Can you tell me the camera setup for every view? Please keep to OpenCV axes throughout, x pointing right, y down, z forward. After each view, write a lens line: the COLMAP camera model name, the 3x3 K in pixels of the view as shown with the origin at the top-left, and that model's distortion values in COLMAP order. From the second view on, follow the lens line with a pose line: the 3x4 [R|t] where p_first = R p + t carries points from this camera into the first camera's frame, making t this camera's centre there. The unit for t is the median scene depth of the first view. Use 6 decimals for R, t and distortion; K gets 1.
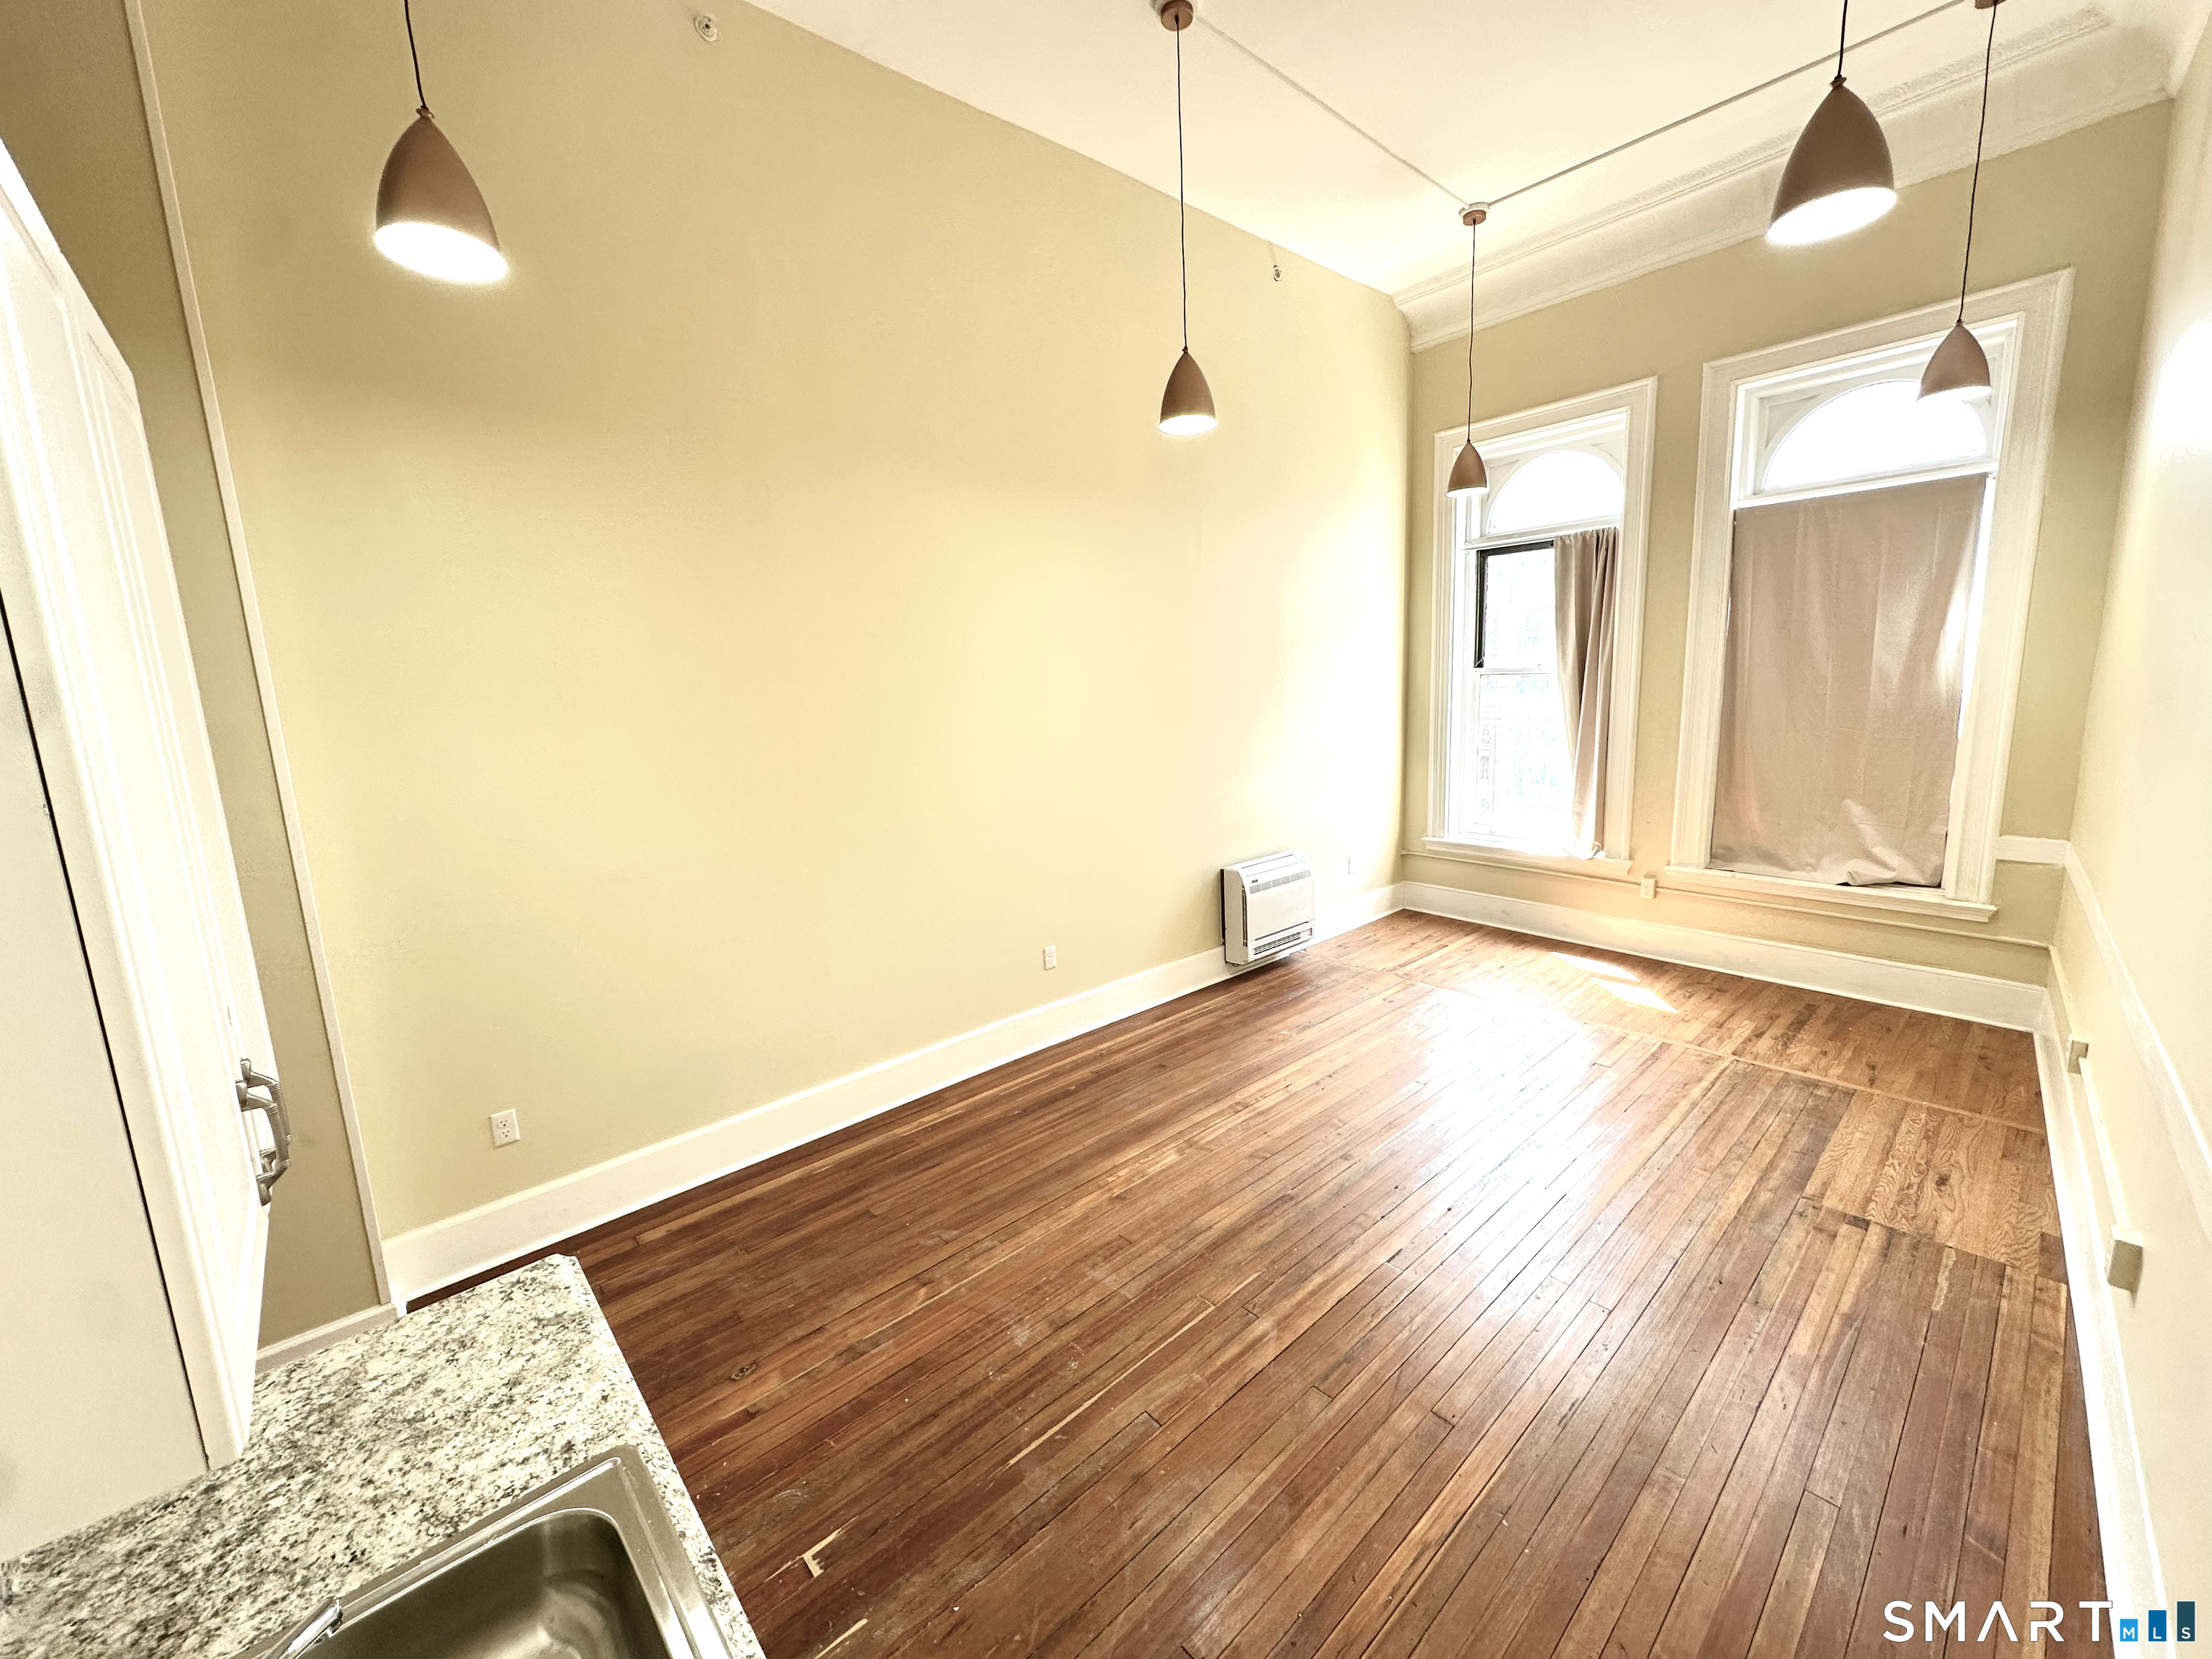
lens RADIAL K [[878.5, 0, 1123.5], [0, 878.5, 831.9], [0, 0, 1]] dist [-0.000973, -0.000248]
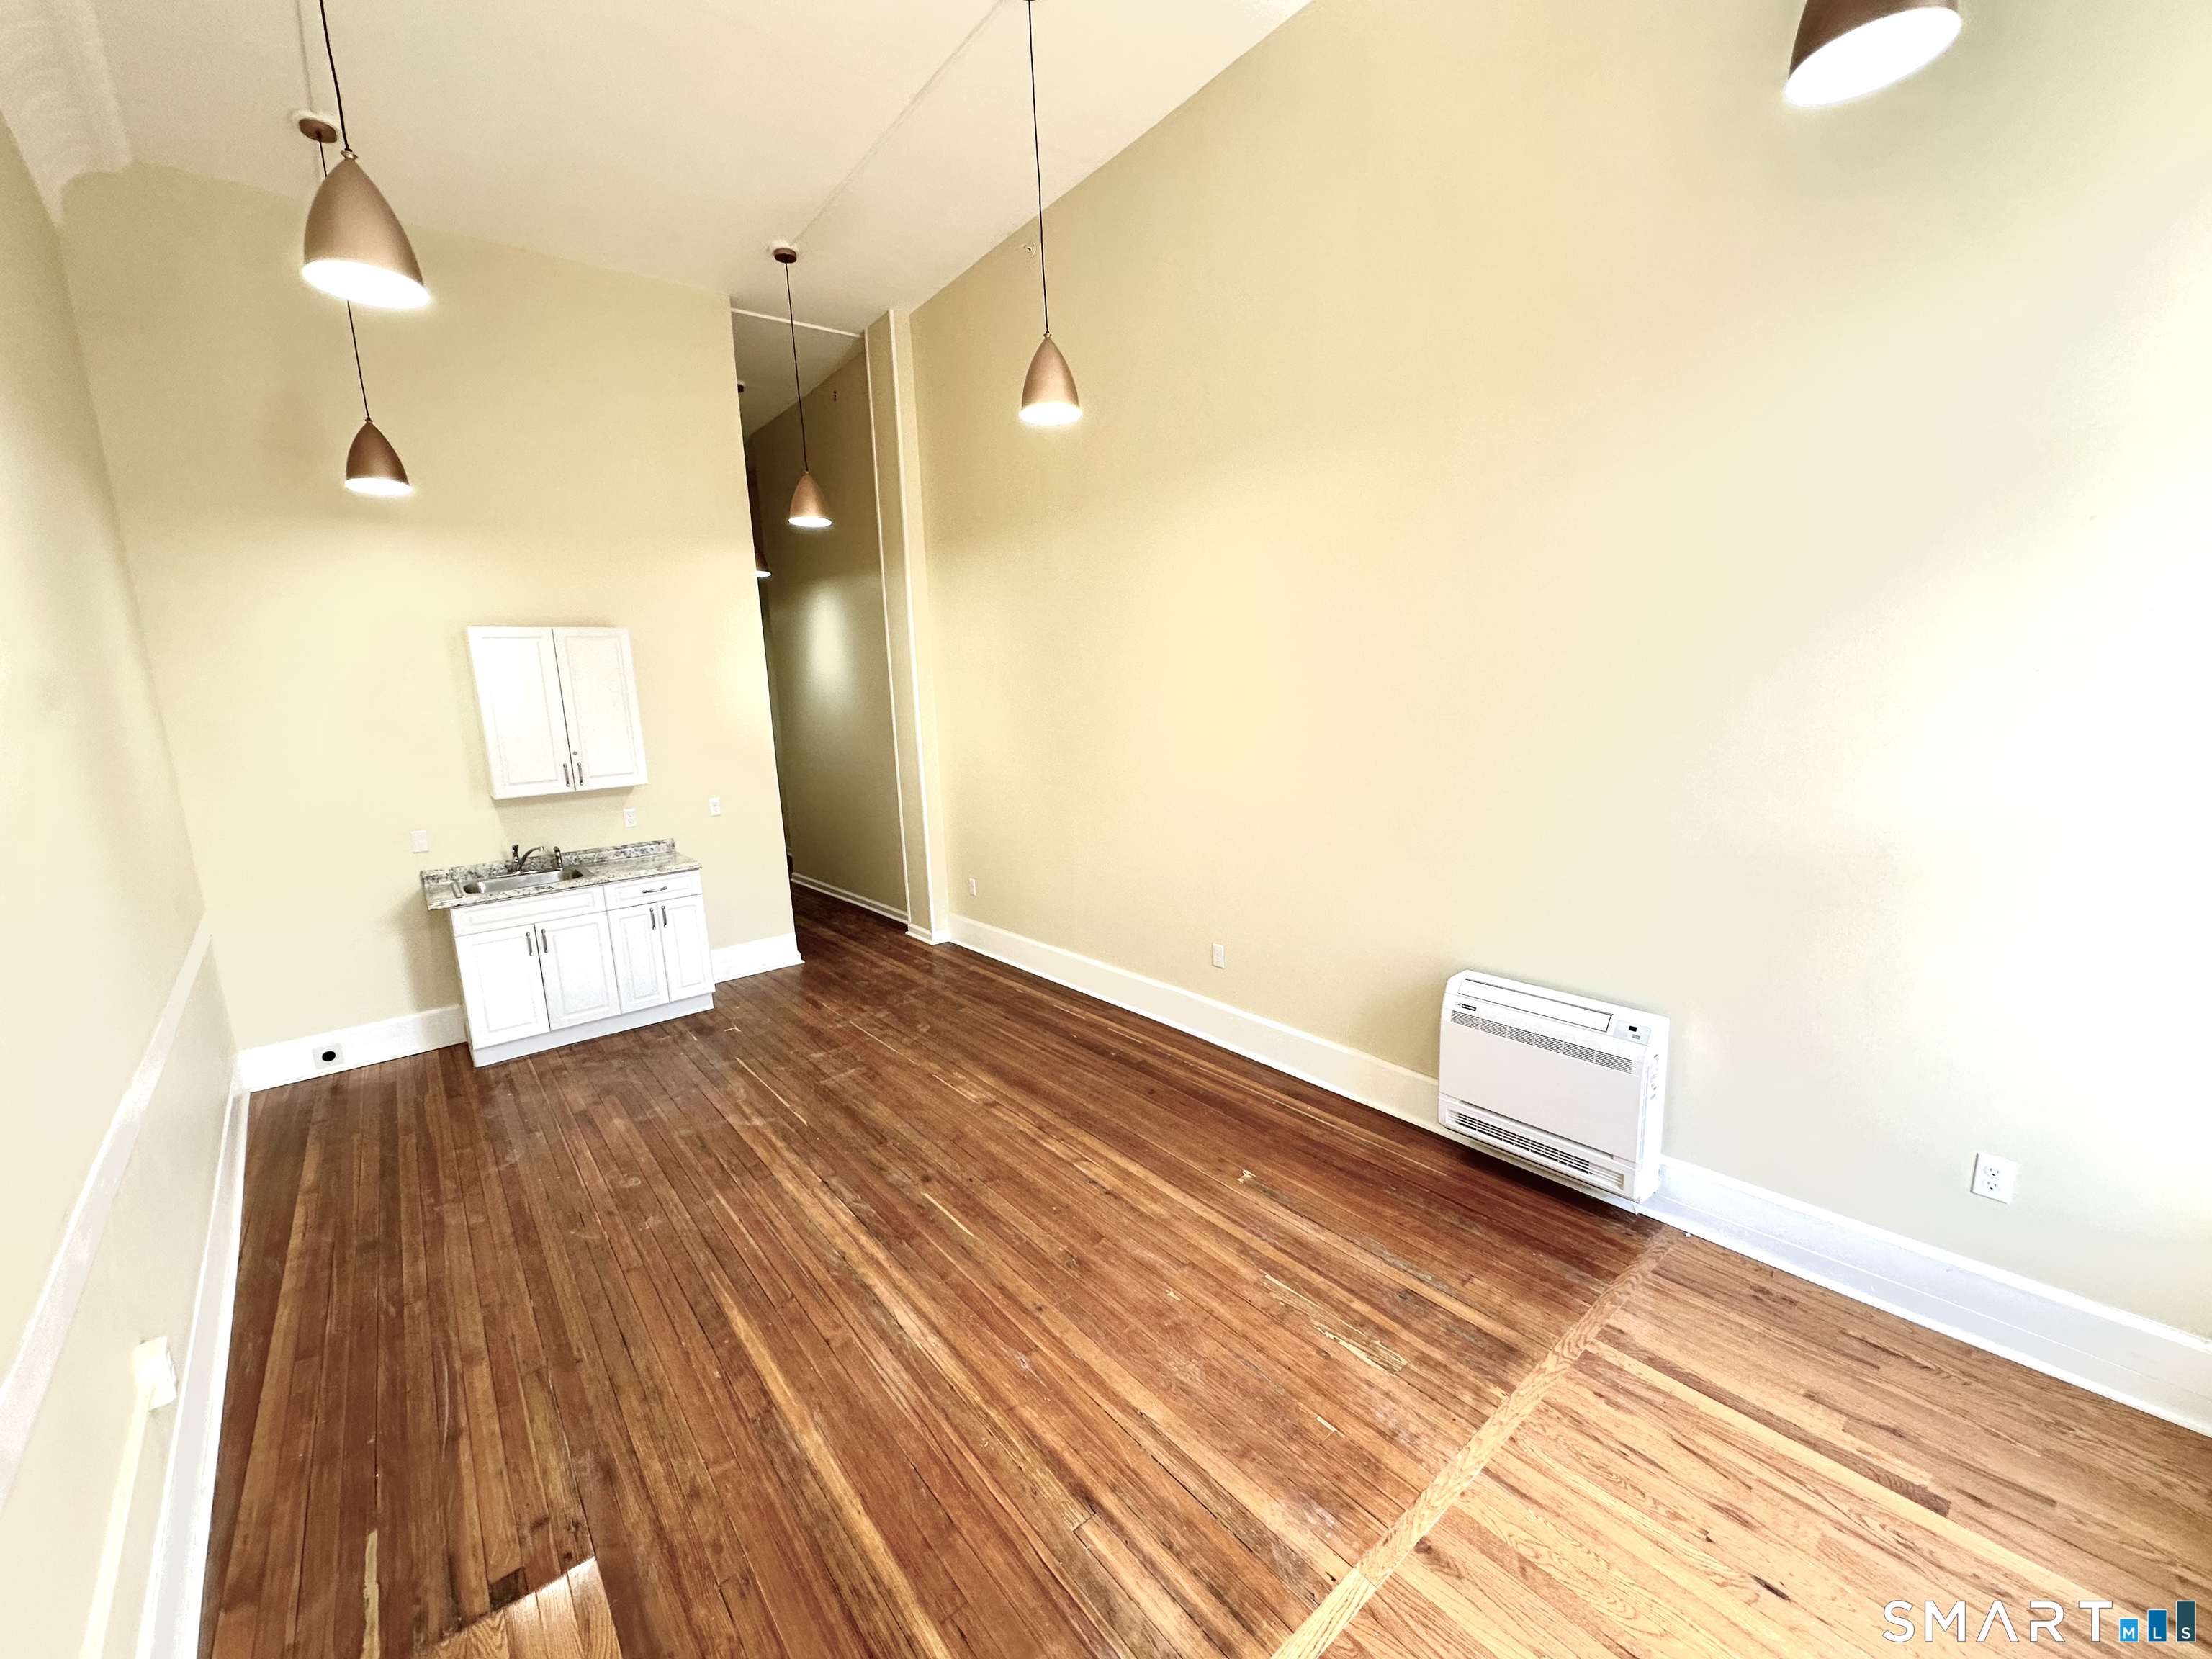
lens RADIAL K [[878.5, 0, 1086.6], [0, 878.5, 833.8], [0, 0, 1]] dist [-0.000973, -0.000248]
pose [[-0.065474, 0.212024, -0.975069, 1.039744], [-0.128420, 0.967249, 0.218947, -0.222946], [0.989556, 0.139554, -0.036101, 1.078155]]
